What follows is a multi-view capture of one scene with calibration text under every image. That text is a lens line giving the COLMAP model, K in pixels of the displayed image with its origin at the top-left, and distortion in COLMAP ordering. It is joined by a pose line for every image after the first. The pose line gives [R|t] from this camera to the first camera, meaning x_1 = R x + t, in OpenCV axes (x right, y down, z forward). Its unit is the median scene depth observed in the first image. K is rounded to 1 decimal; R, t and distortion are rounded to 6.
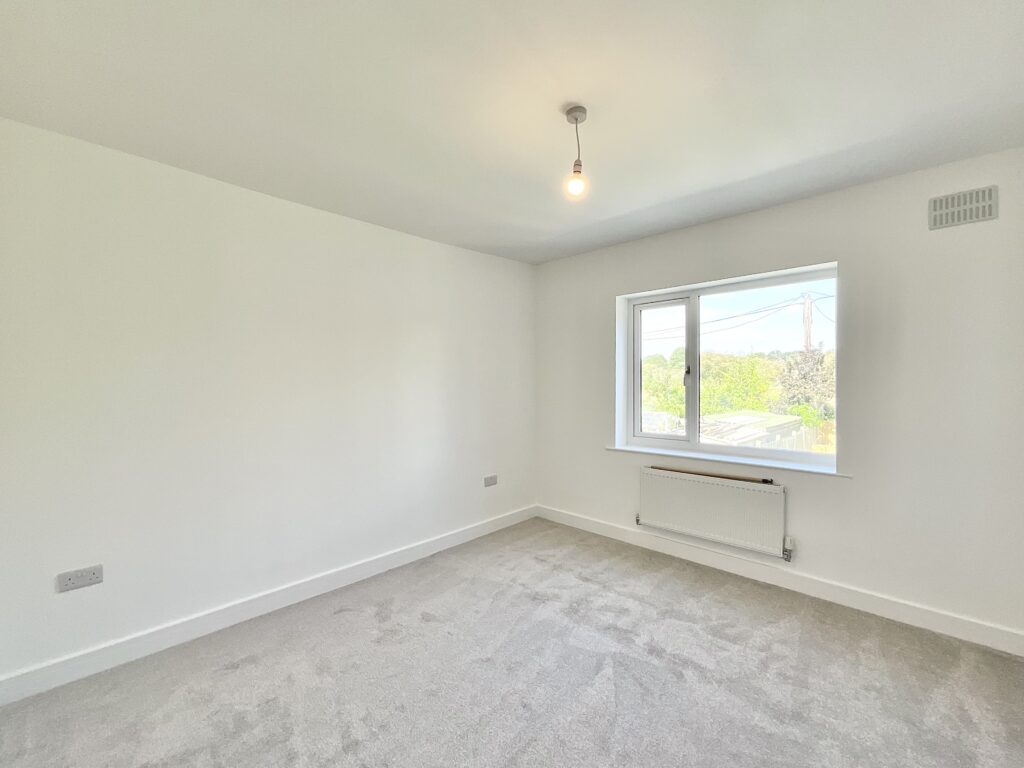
lens RADIAL K [[417.0, 0, 504.0], [0, 417.0, 383.6], [0, 0, 1]] dist [-0.000426, 0.000197]
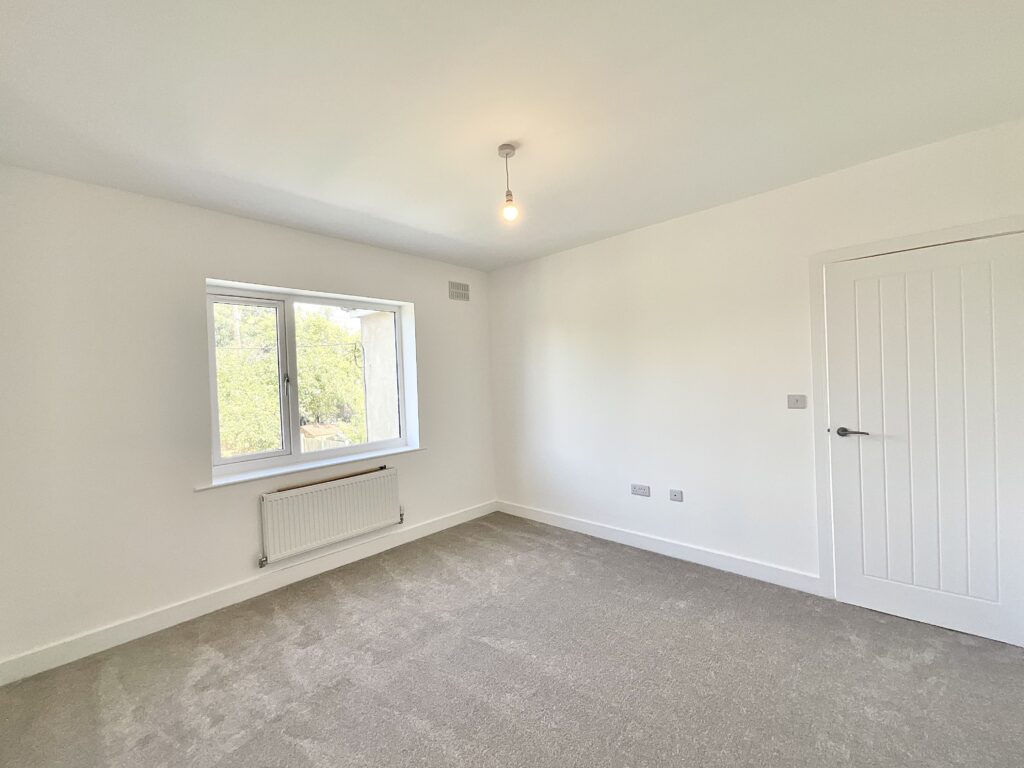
lens RADIAL K [[417.0, 0, 504.0], [0, 417.0, 383.6], [0, 0, 1]] dist [-0.000426, 0.000197]
pose [[0.004401, -0.006807, 0.999967, -0.574433], [0.043030, 0.999052, 0.006611, -0.007462], [-0.999064, 0.043000, 0.004689, 0.598251]]
